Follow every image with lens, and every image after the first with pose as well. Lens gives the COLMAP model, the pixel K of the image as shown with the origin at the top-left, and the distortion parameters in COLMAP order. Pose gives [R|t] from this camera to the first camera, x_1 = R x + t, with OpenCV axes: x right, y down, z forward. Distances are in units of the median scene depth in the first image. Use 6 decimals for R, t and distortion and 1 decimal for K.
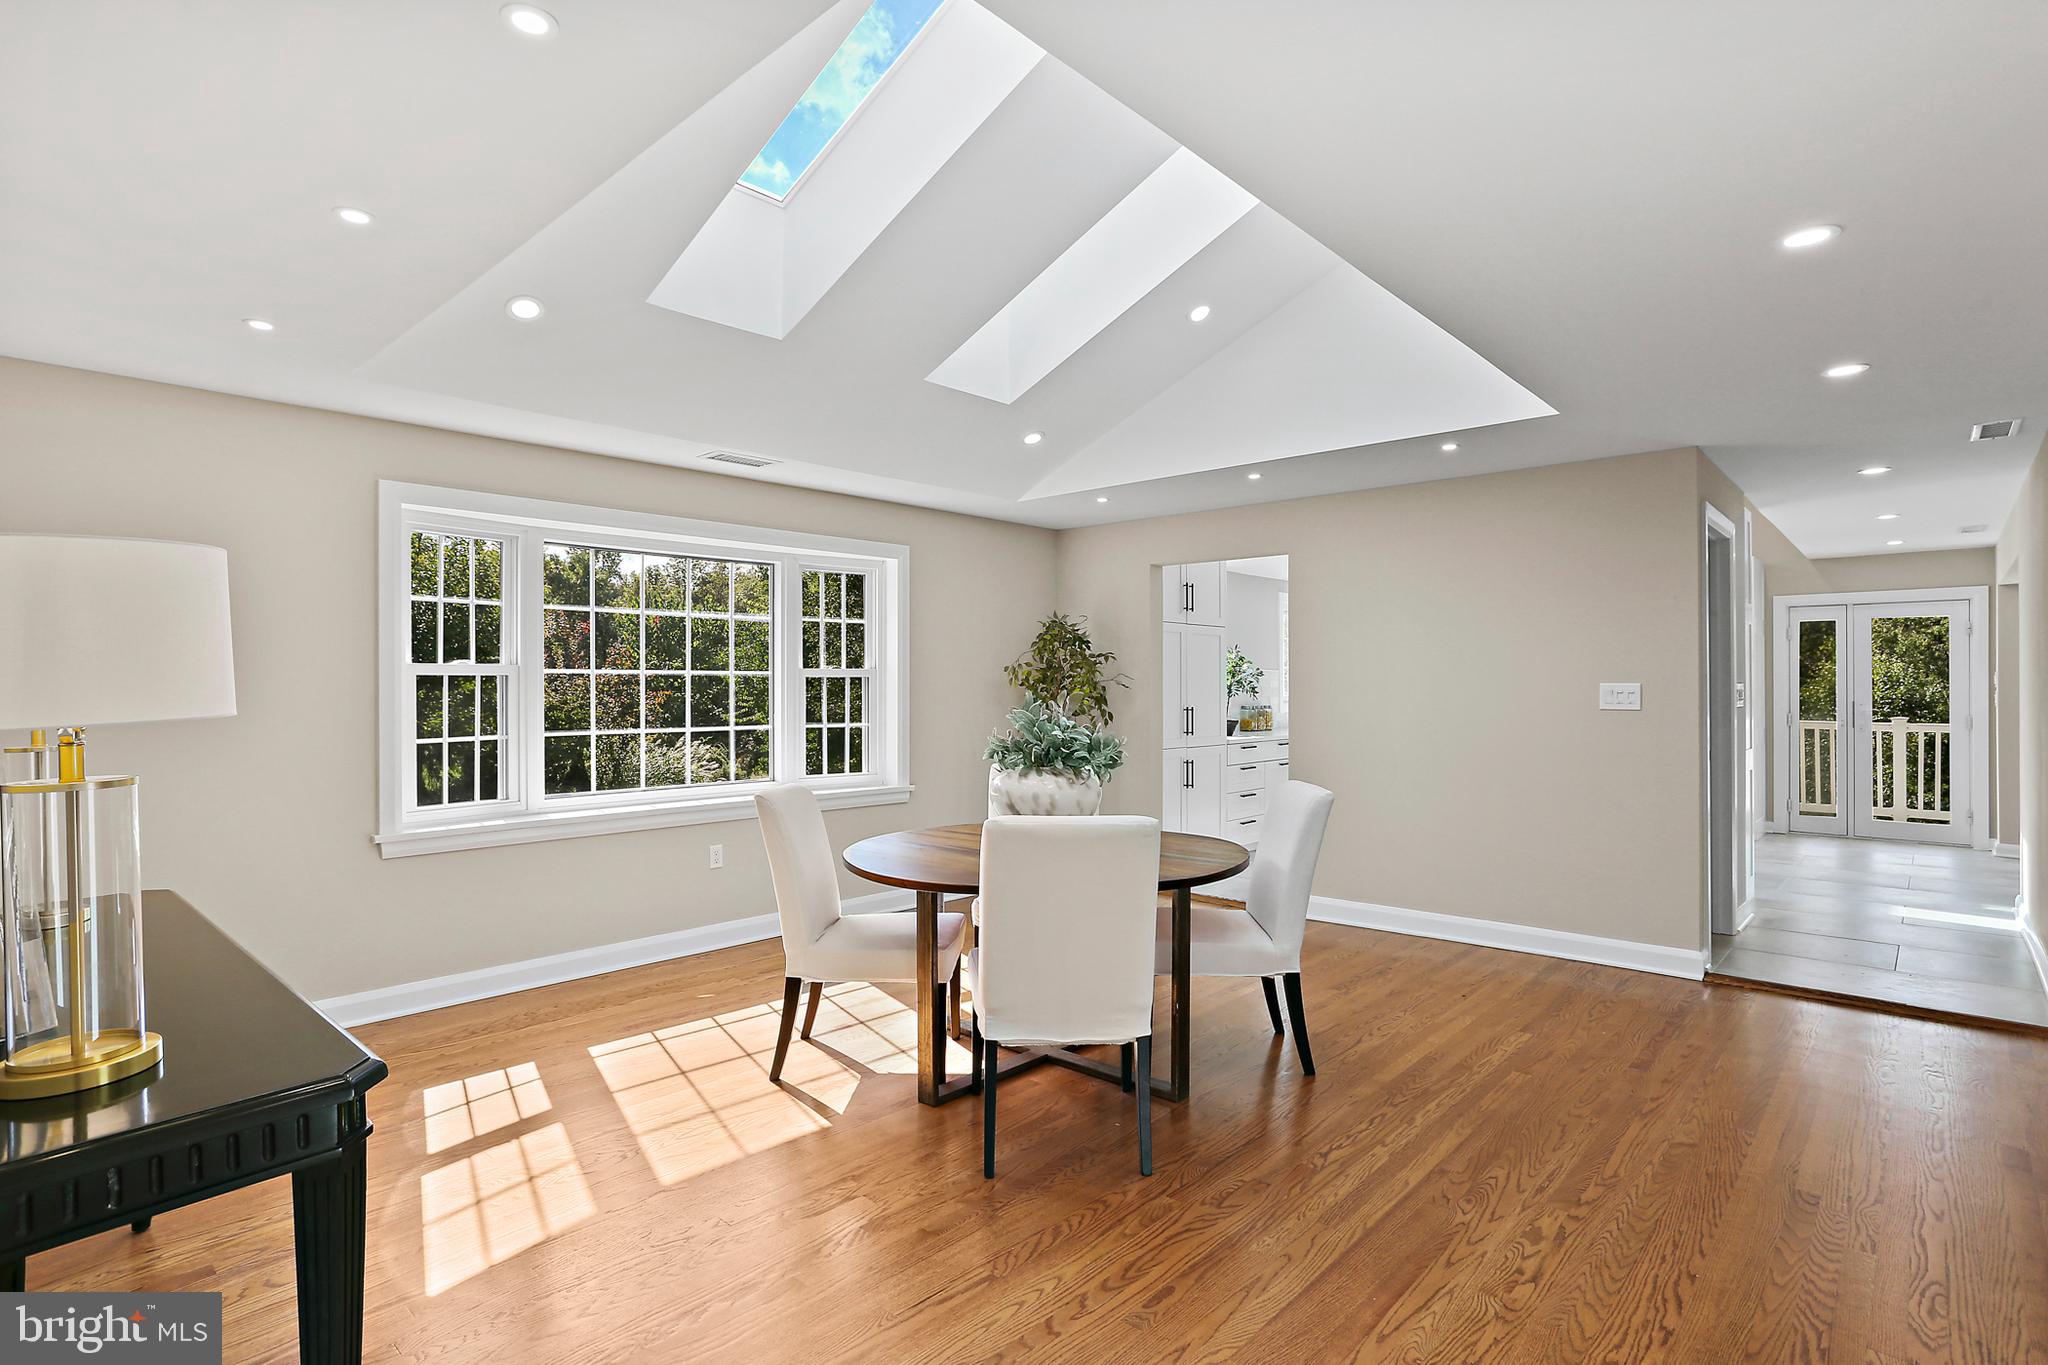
lens RADIAL K [[997.5, 0, 1024.0], [0, 997.5, 682.5], [0, 0, 1]] dist [-0.038400, 0.028458]
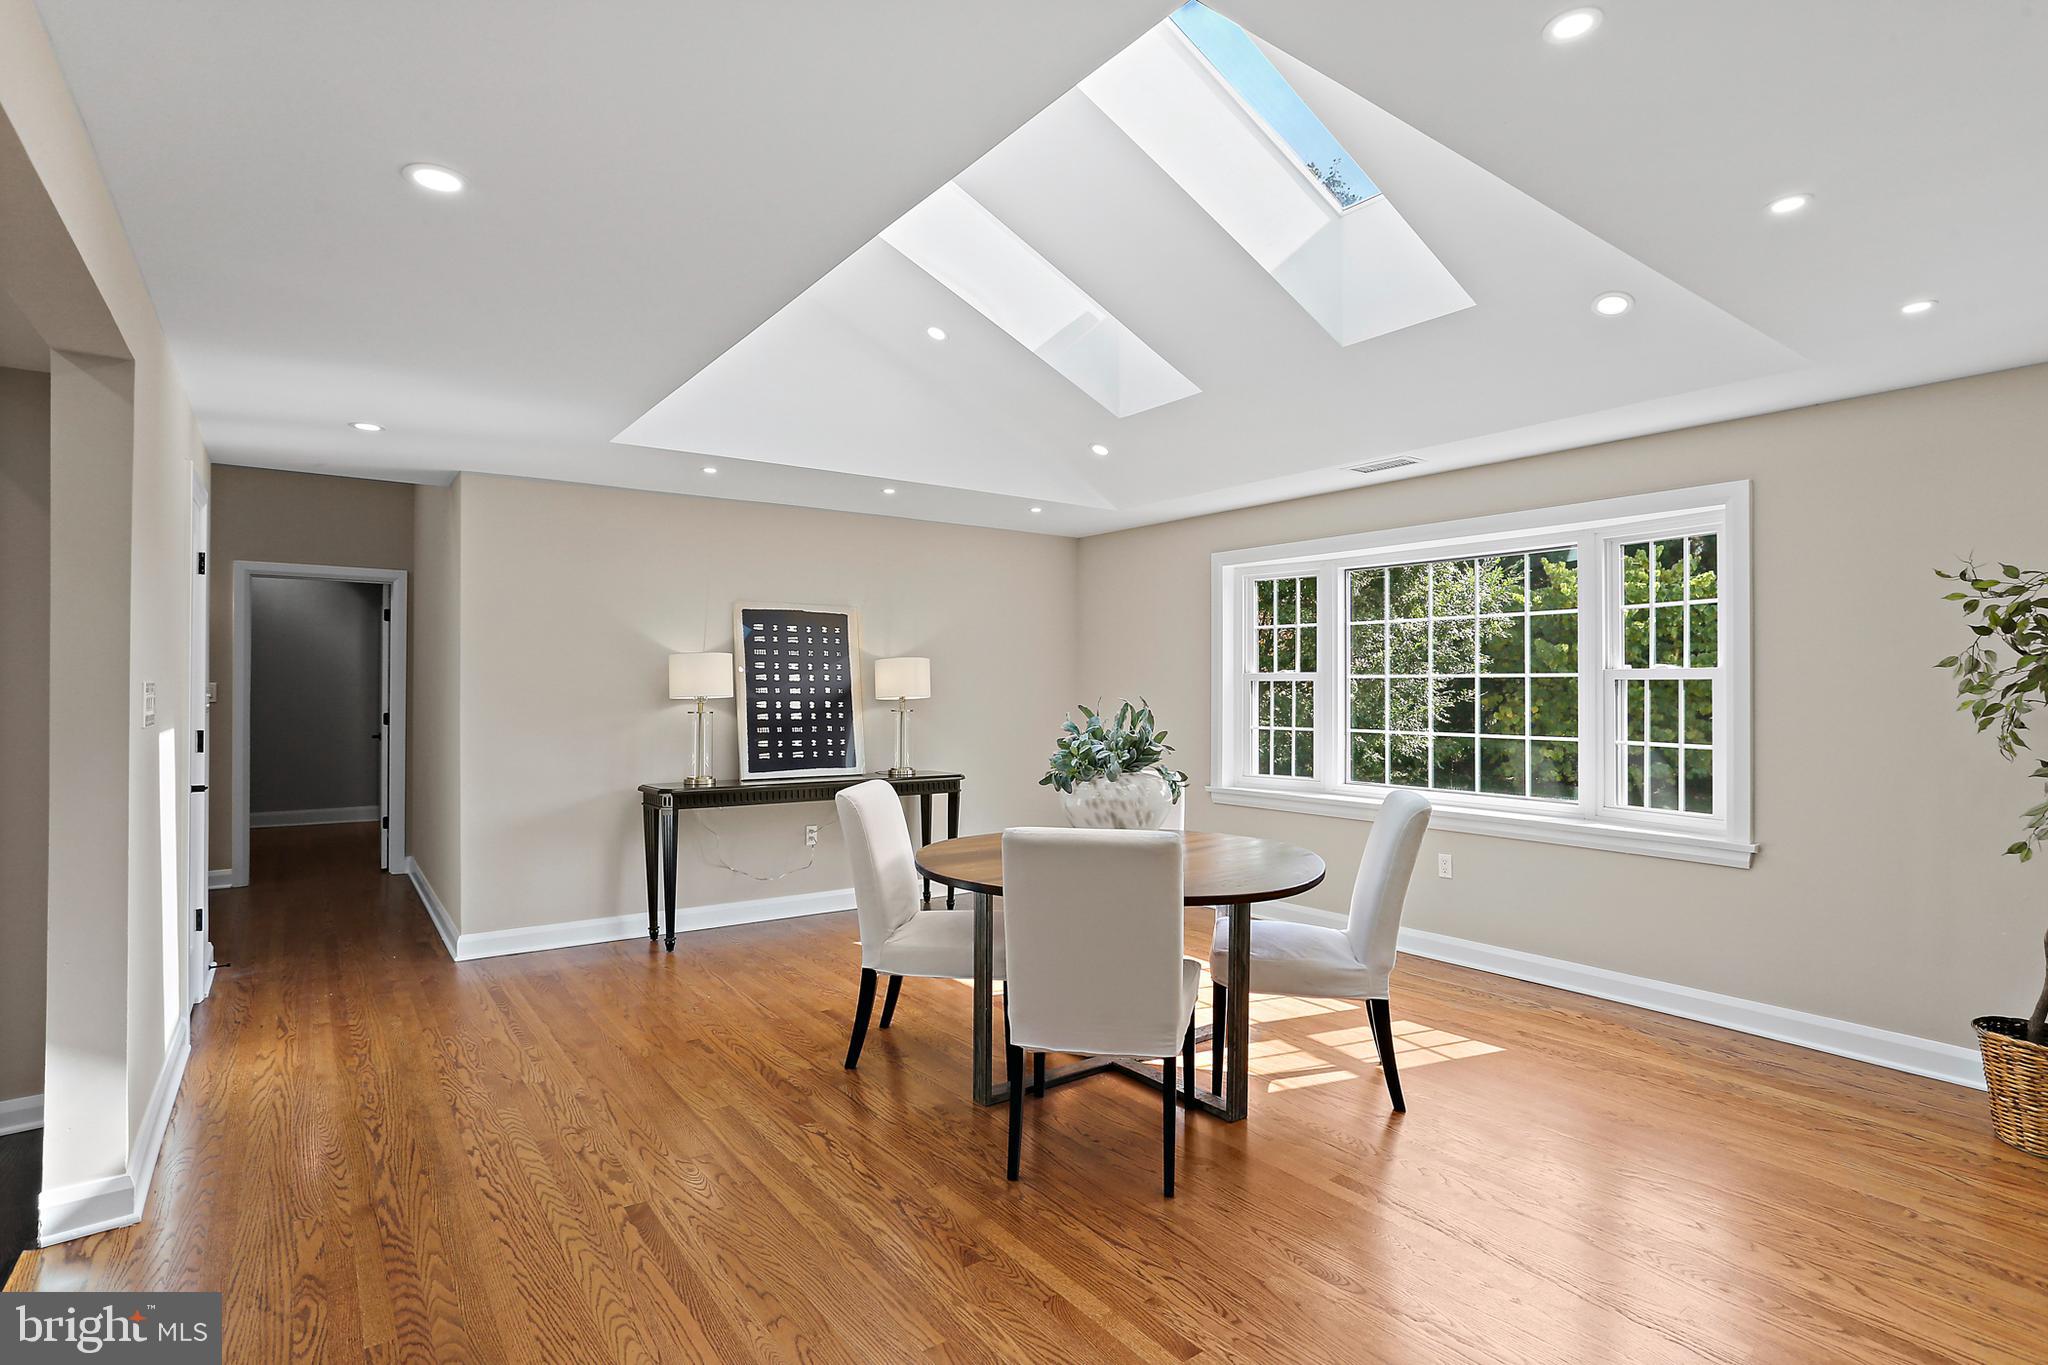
lens RADIAL K [[996.6, 0, 1024.6], [0, 996.6, 677.0], [0, 0, 1]] dist [-0.058413, 0.035238]
pose [[-0.177305, -0.007744, -0.984125, 0.849943], [-0.001656, 0.999970, -0.007570, -0.002146], [0.984155, 0.000288, -0.177313, 0.912494]]
